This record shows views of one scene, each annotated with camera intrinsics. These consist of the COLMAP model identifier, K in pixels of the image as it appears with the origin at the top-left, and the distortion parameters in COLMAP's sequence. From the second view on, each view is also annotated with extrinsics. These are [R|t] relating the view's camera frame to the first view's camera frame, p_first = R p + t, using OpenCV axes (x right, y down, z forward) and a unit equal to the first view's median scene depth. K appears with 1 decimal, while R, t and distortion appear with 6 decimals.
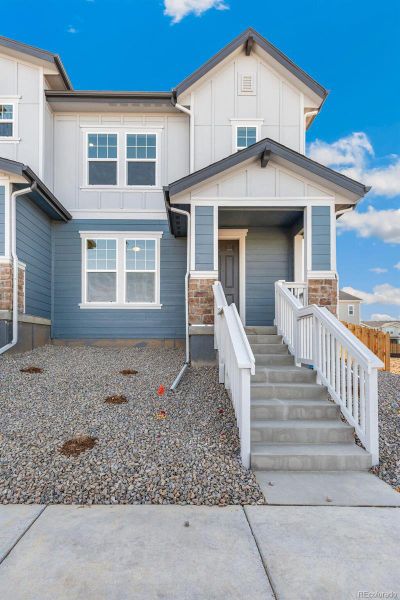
lens RADIAL K [[308.8, 0, 198.6], [0, 308.8, 340.5], [0, 0, 1]] dist [0.000326, 0.000647]
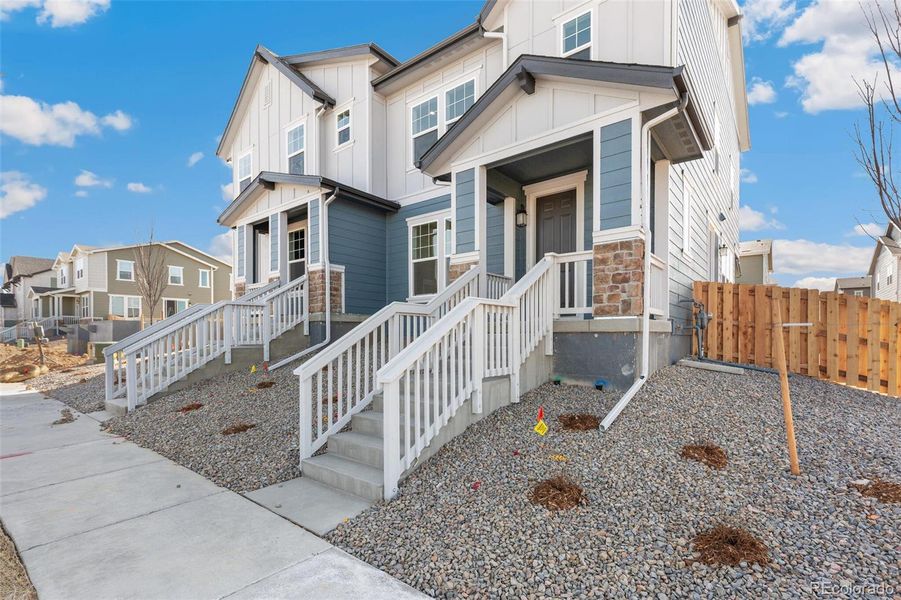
lens RADIAL K [[437.3, 0, 447.6], [0, 437.3, 341.1], [0, 0, 1]] dist [0.002003, 0.000055]
pose [[0.762613, 0.004559, -0.646839, 0.684237], [0.010655, 0.999751, 0.019608, -0.020053], [0.646767, -0.021845, 0.762374, 0.103835]]
